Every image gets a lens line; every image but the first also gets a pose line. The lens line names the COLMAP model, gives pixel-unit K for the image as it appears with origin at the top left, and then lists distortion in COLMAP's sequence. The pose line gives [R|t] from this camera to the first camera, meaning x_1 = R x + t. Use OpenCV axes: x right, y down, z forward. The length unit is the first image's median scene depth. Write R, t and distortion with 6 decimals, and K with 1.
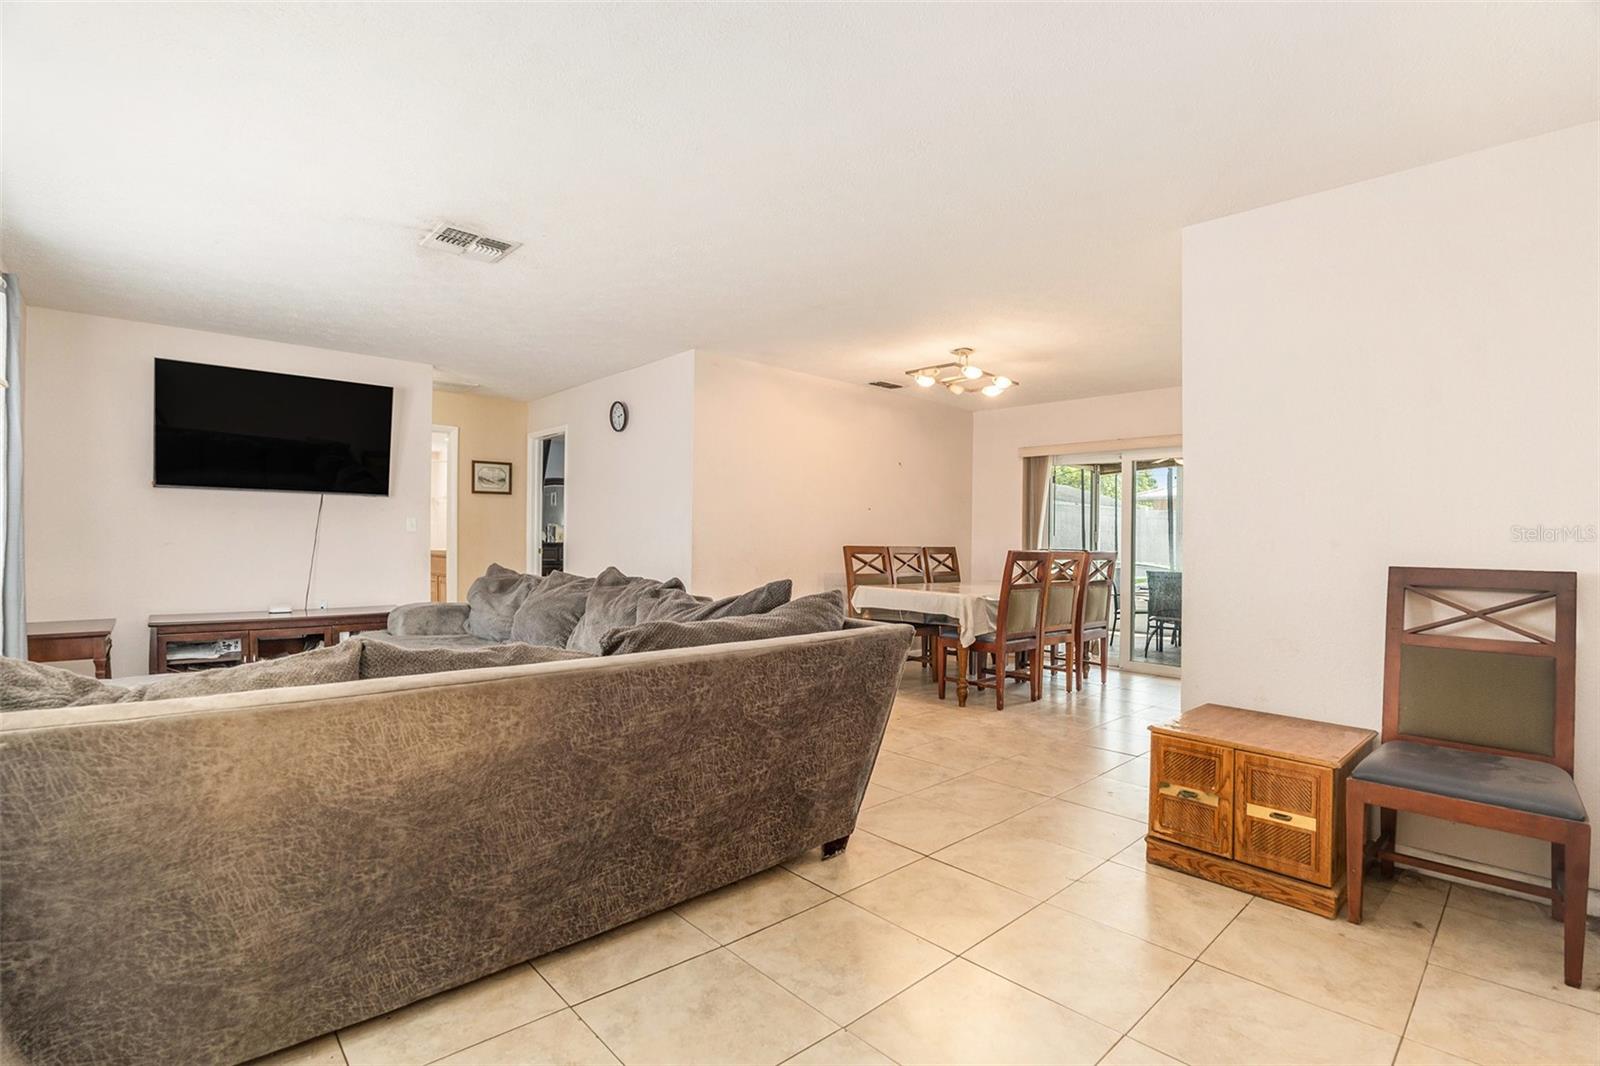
lens RADIAL K [[741.1, 0, 778.1], [0, 741.1, 522.5], [0, 0, 1]] dist [-0.052788, 0.005793]
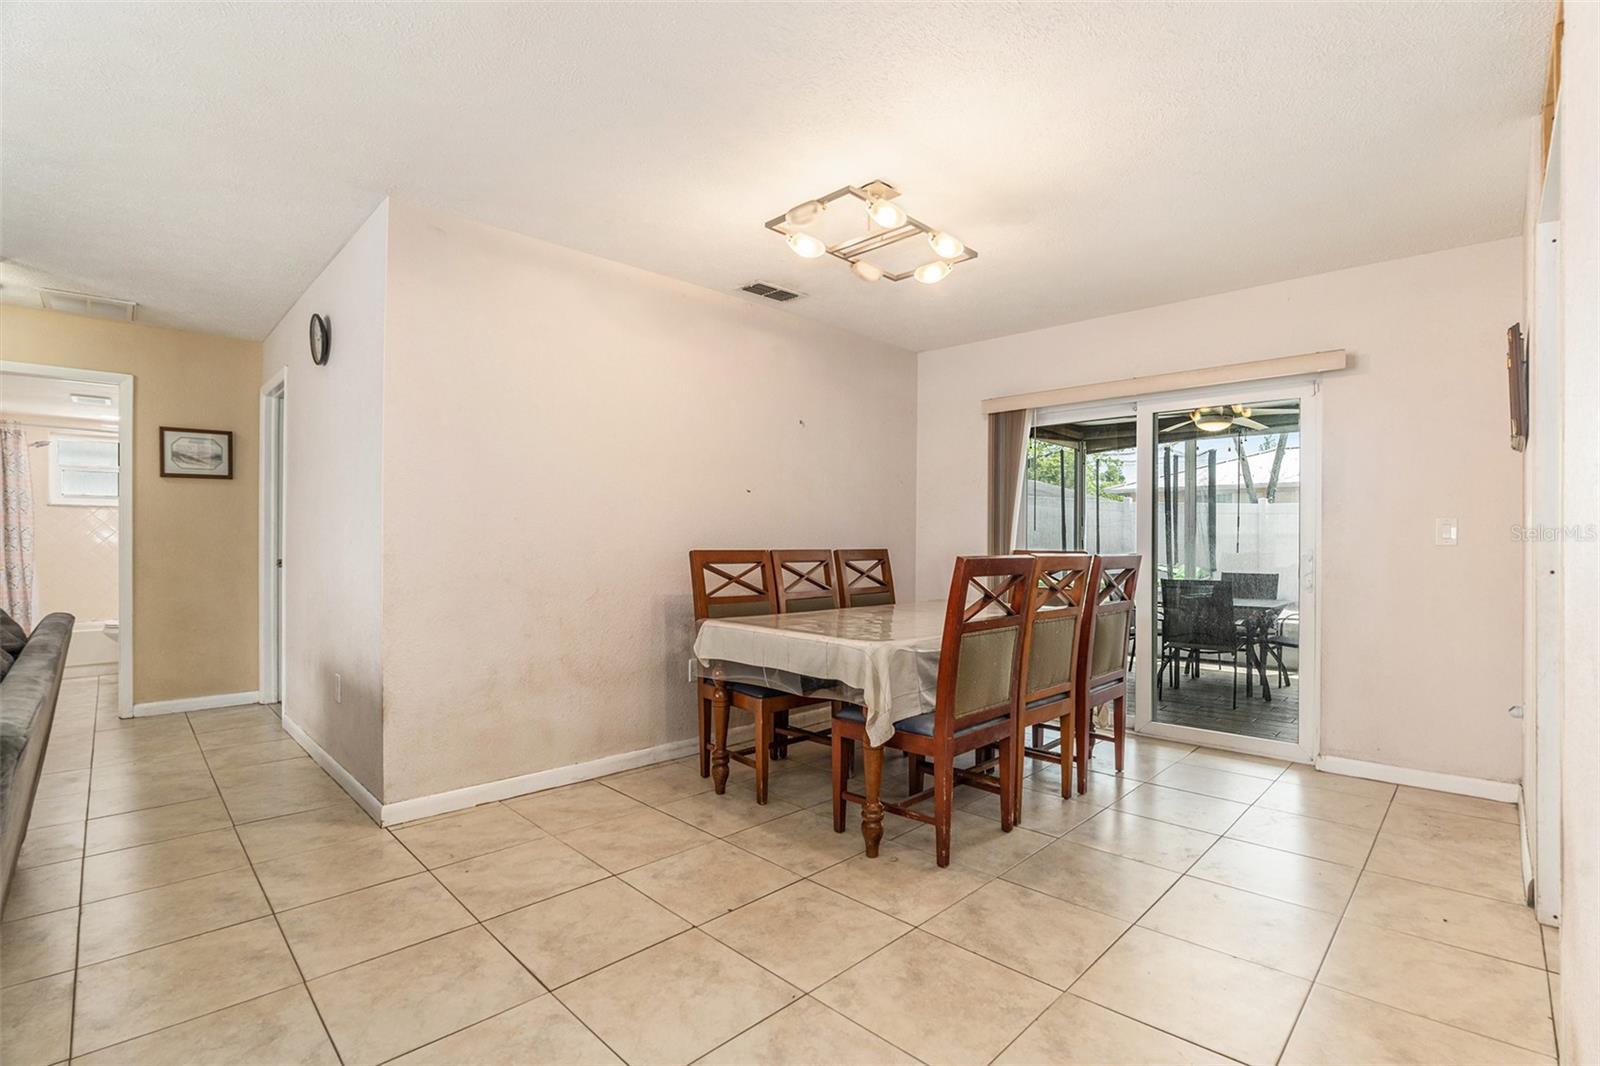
lens RADIAL K [[741.1, 0, 805.2], [0, 741.1, 538.4], [0, 0, 1]] dist [-0.052788, 0.005793]
pose [[0.997451, -0.012529, 0.070243, 0.147271], [0.011170, 0.999743, 0.019715, 0.011973], [-0.070472, -0.018880, 0.997335, 0.425316]]
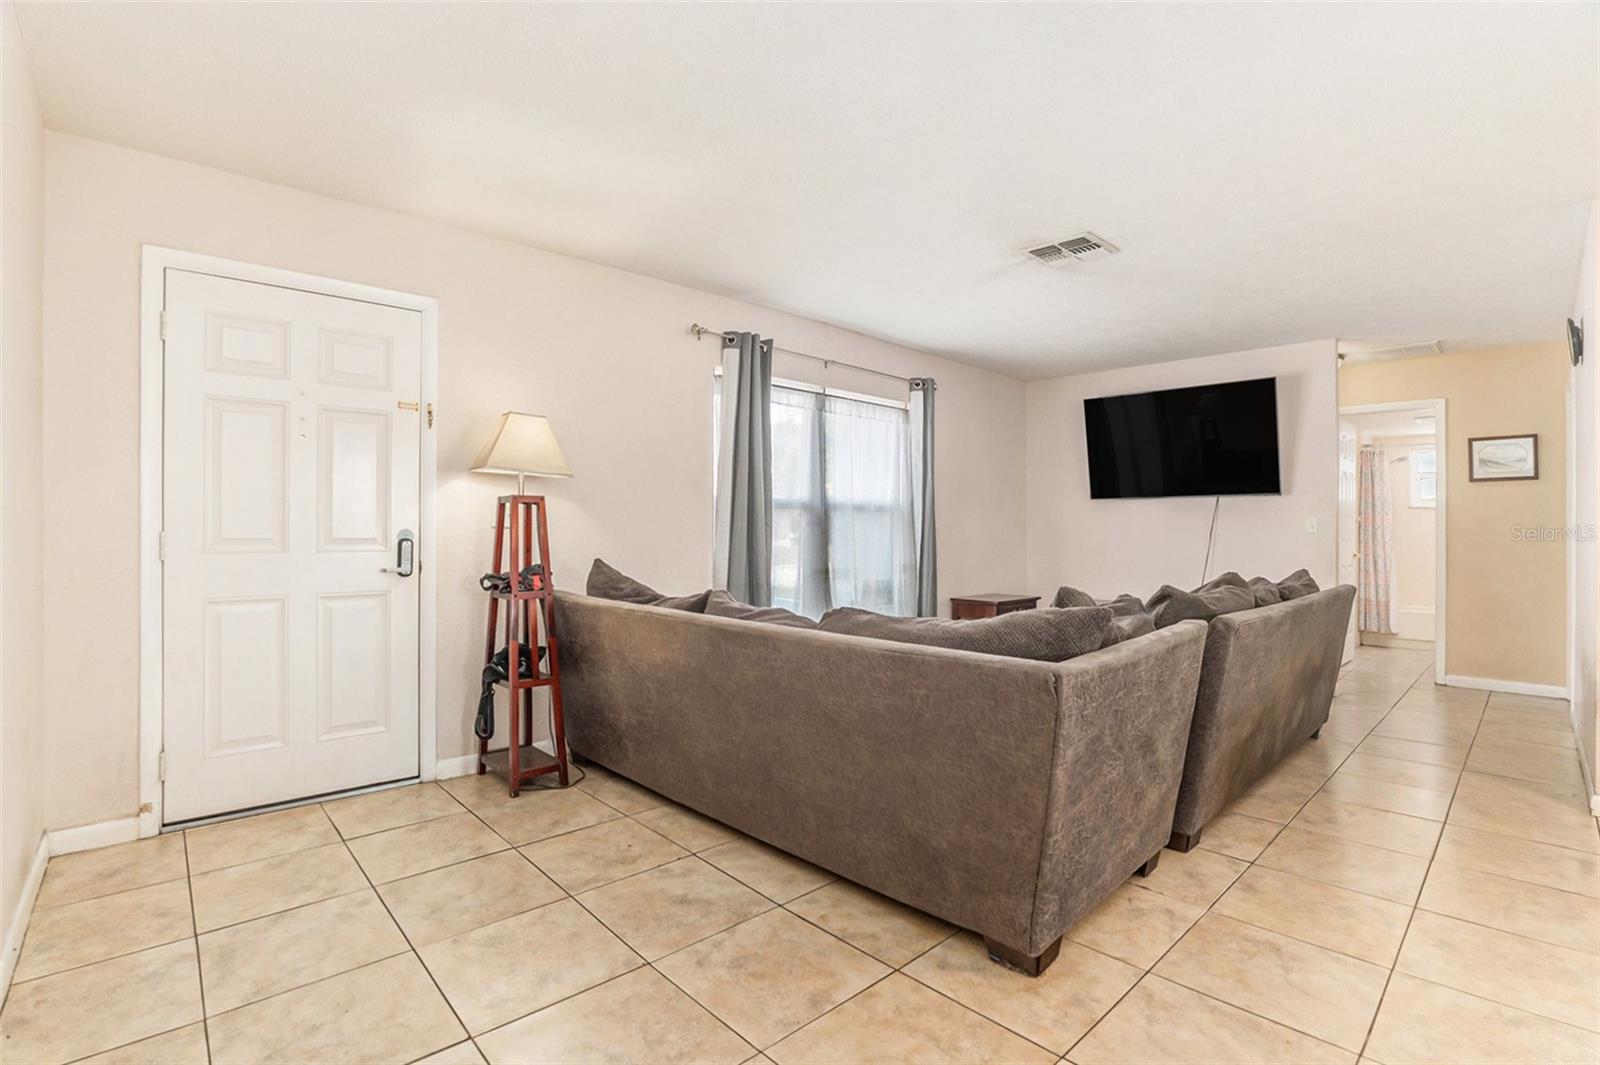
lens RADIAL K [[741.1, 0, 792.5], [0, 741.1, 523.8], [0, 0, 1]] dist [-0.052788, 0.005793]
pose [[0.030276, -0.020354, -0.999334, 0.380582], [0.011658, 0.999732, -0.020009, 0.012896], [0.999474, -0.011044, 0.030505, 0.368069]]
